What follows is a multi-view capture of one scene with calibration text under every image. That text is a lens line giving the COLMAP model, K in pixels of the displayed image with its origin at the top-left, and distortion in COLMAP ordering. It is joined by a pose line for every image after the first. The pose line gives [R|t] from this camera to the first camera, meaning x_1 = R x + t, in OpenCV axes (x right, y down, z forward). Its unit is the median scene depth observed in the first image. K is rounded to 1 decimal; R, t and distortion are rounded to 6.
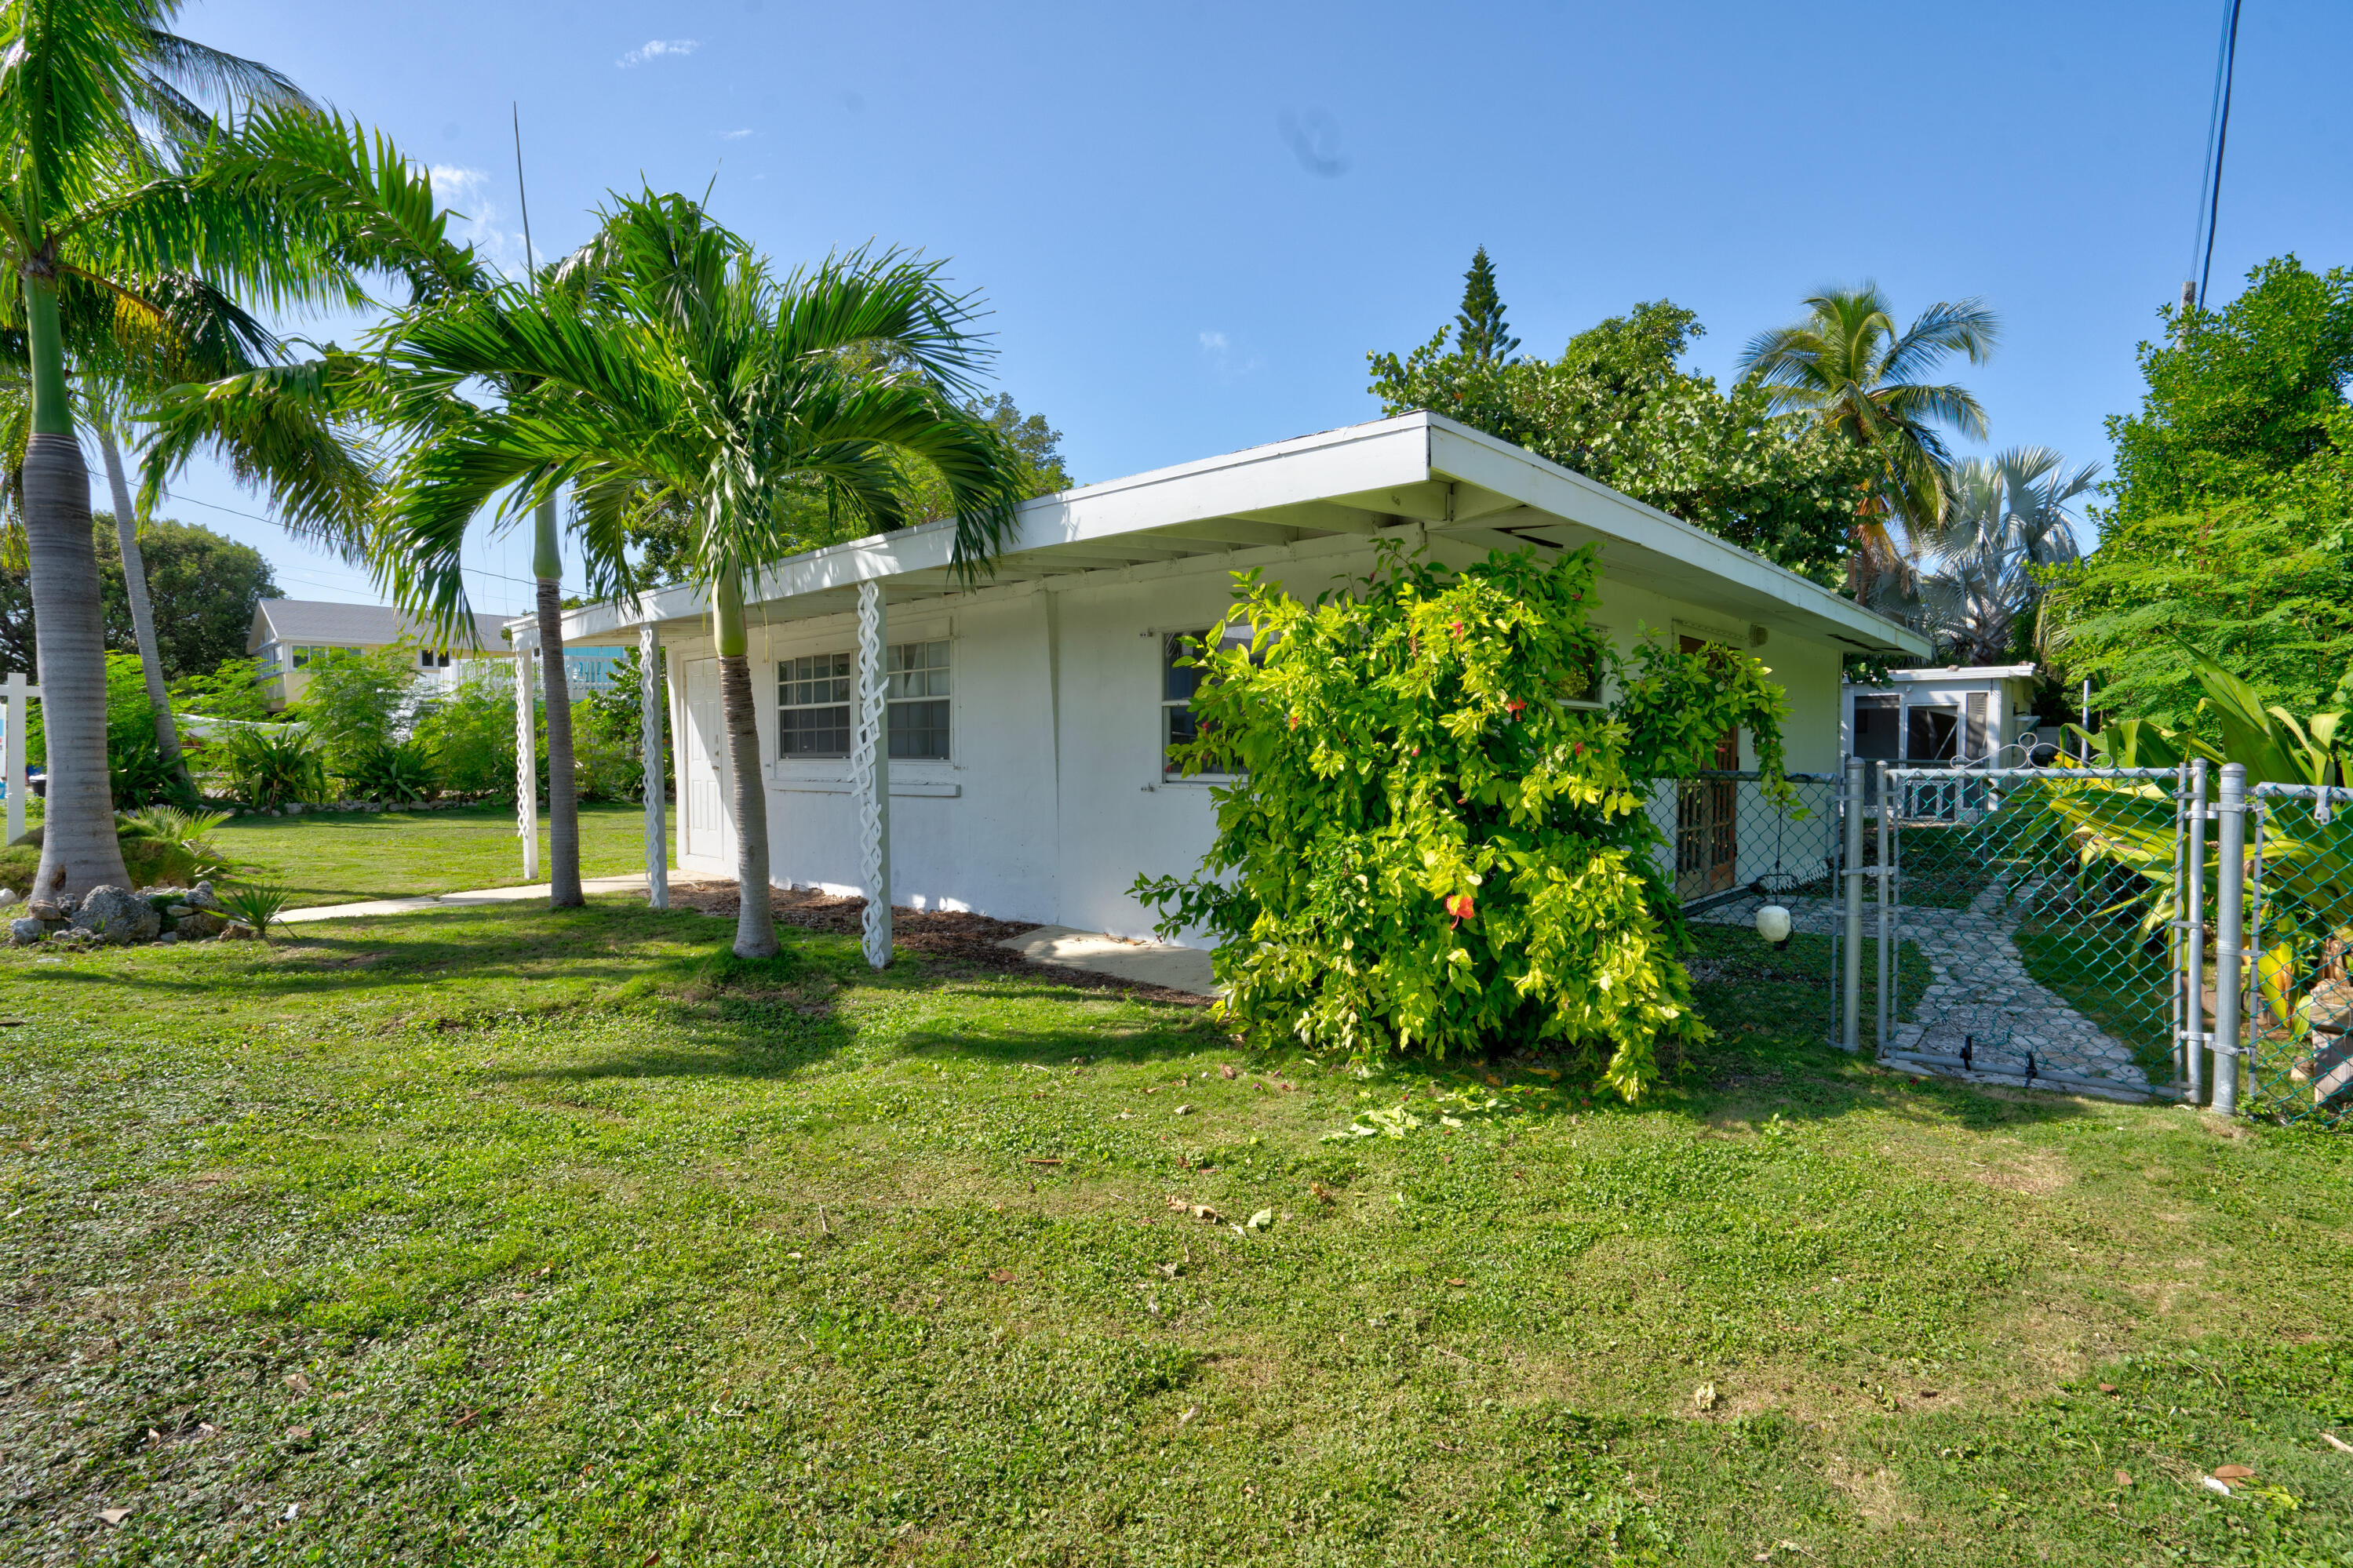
lens RADIAL K [[1097.4, 0, 1189.9], [0, 1097.4, 786.2], [0, 0, 1]] dist [-0.046242, 0.012992]
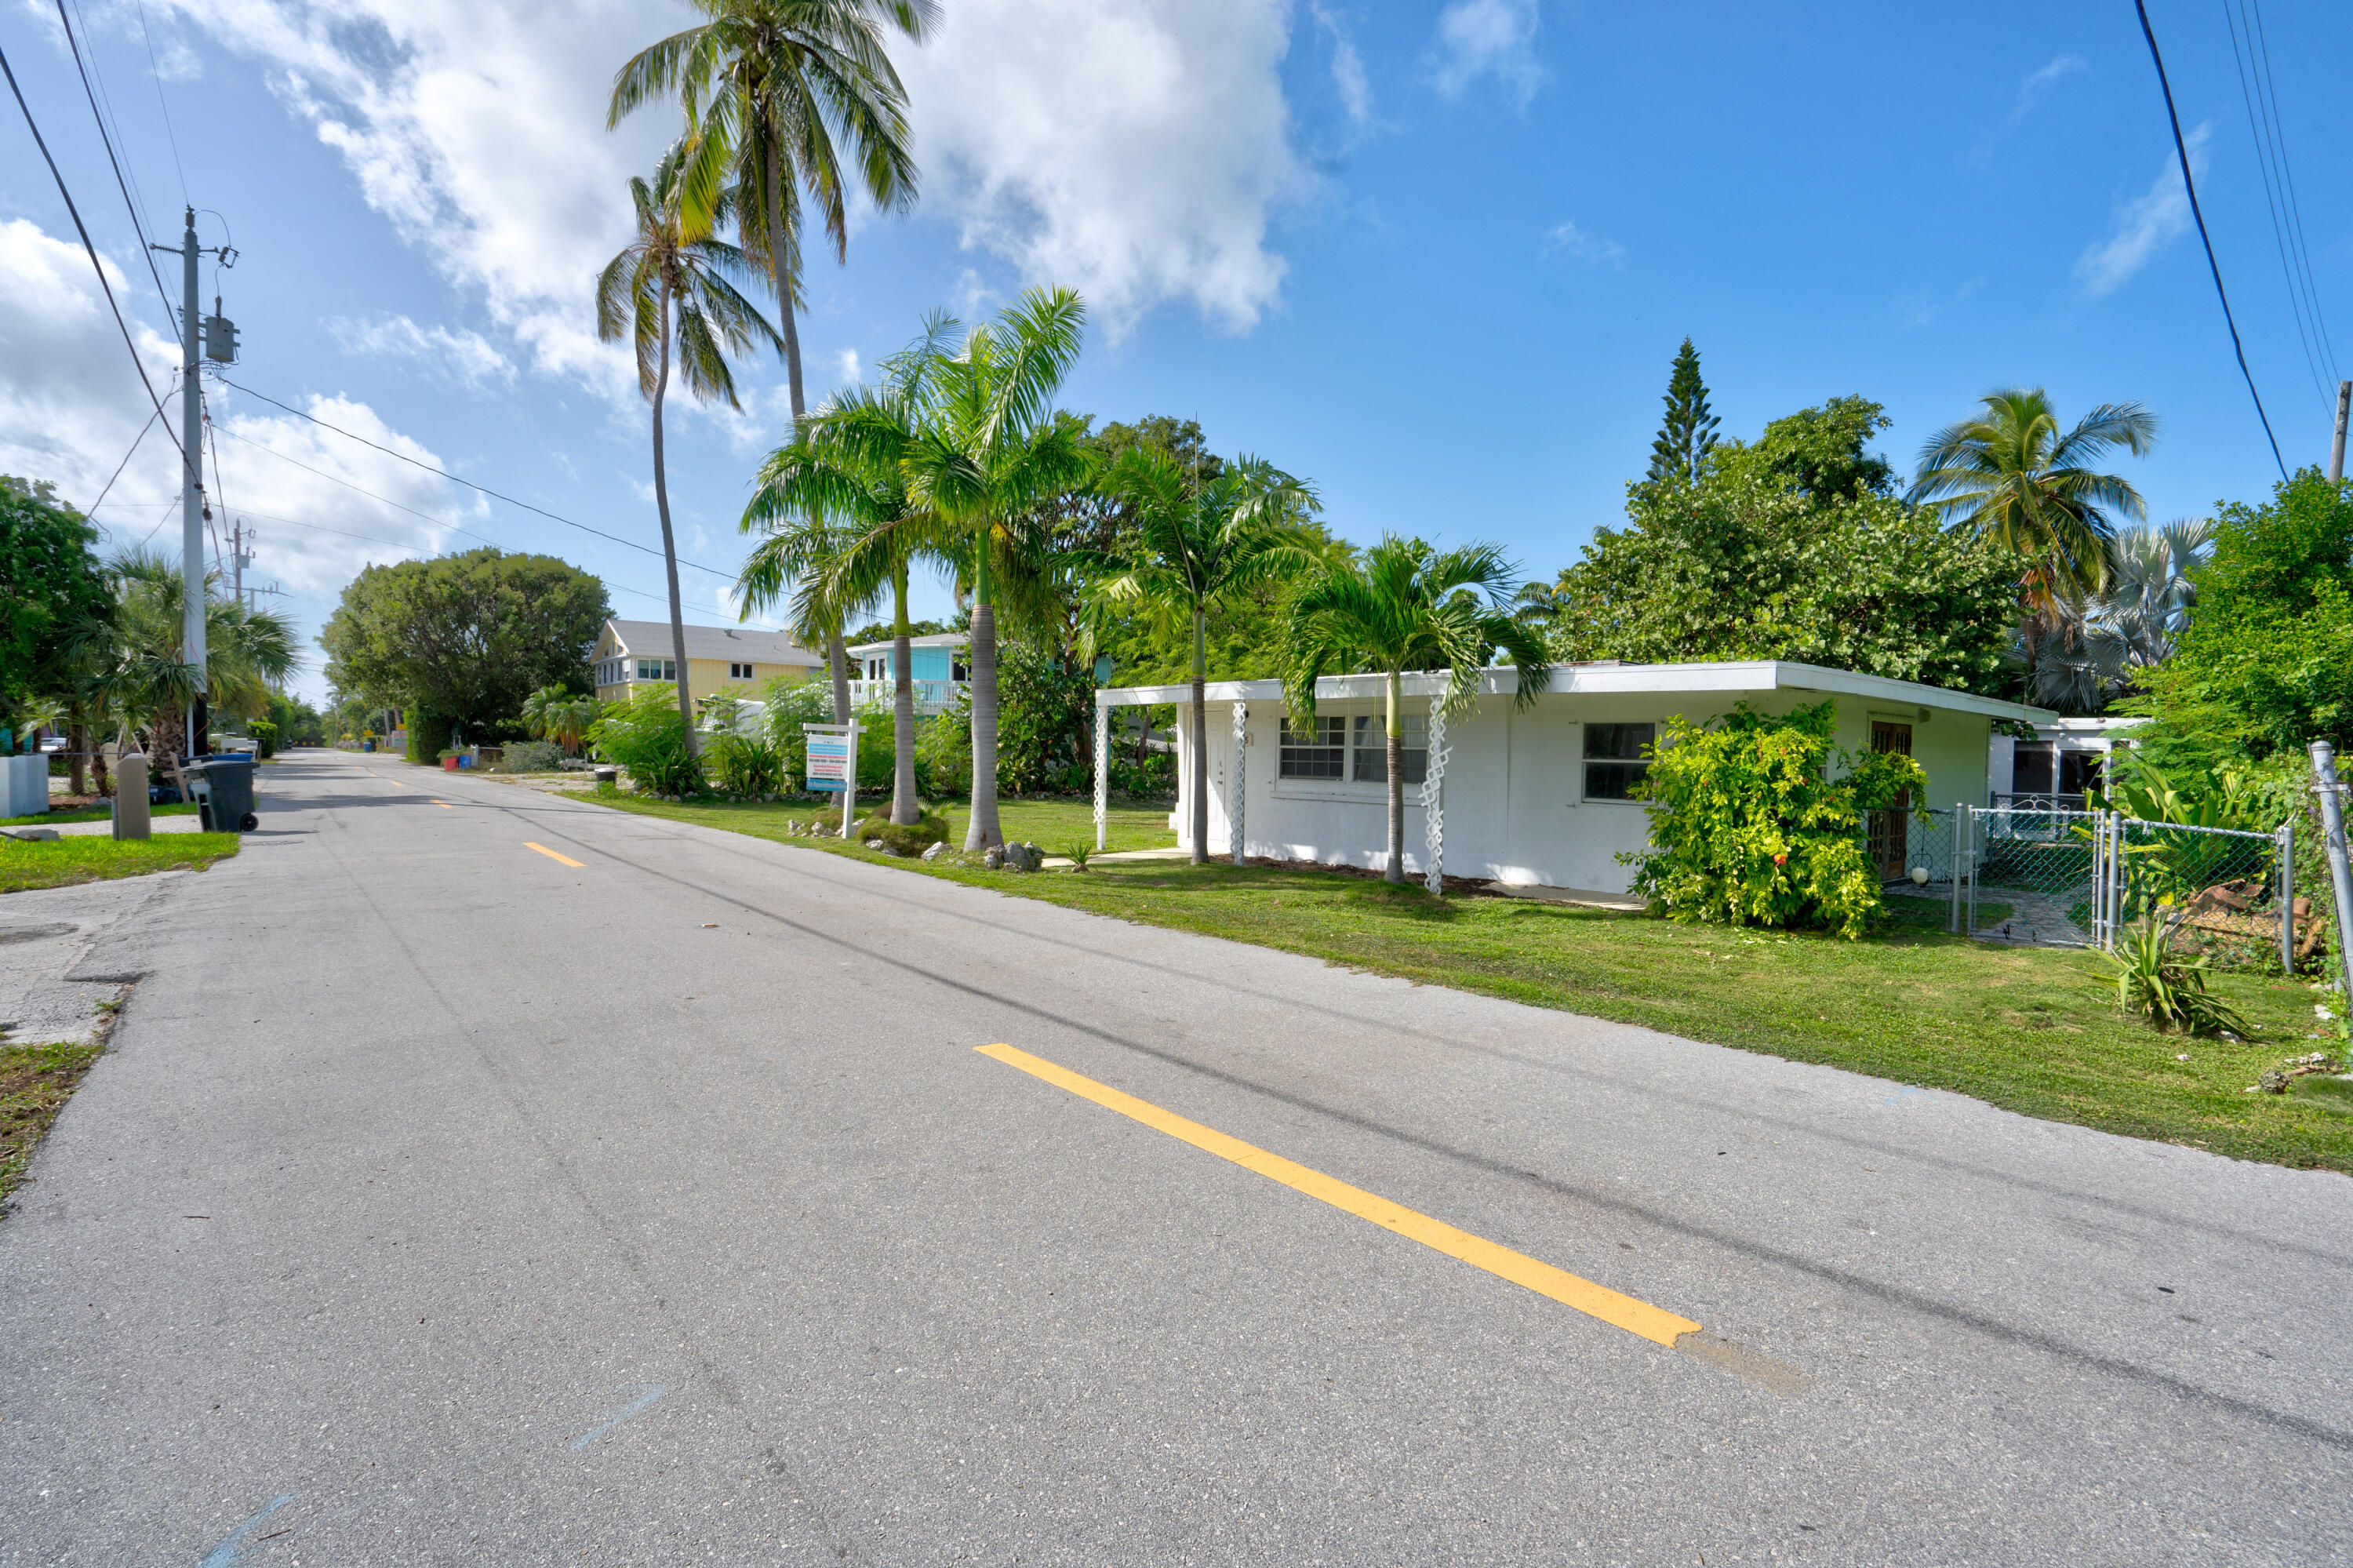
lens RADIAL K [[1097.5, 0, 1177.8], [0, 1097.5, 778.6], [0, 0, 1]] dist [-0.046242, 0.012992]
pose [[0.990540, 0.024250, -0.135063, -0.182441], [-0.025658, 0.999633, -0.008692, -0.004351], [0.134802, 0.012075, 0.990799, -0.377736]]
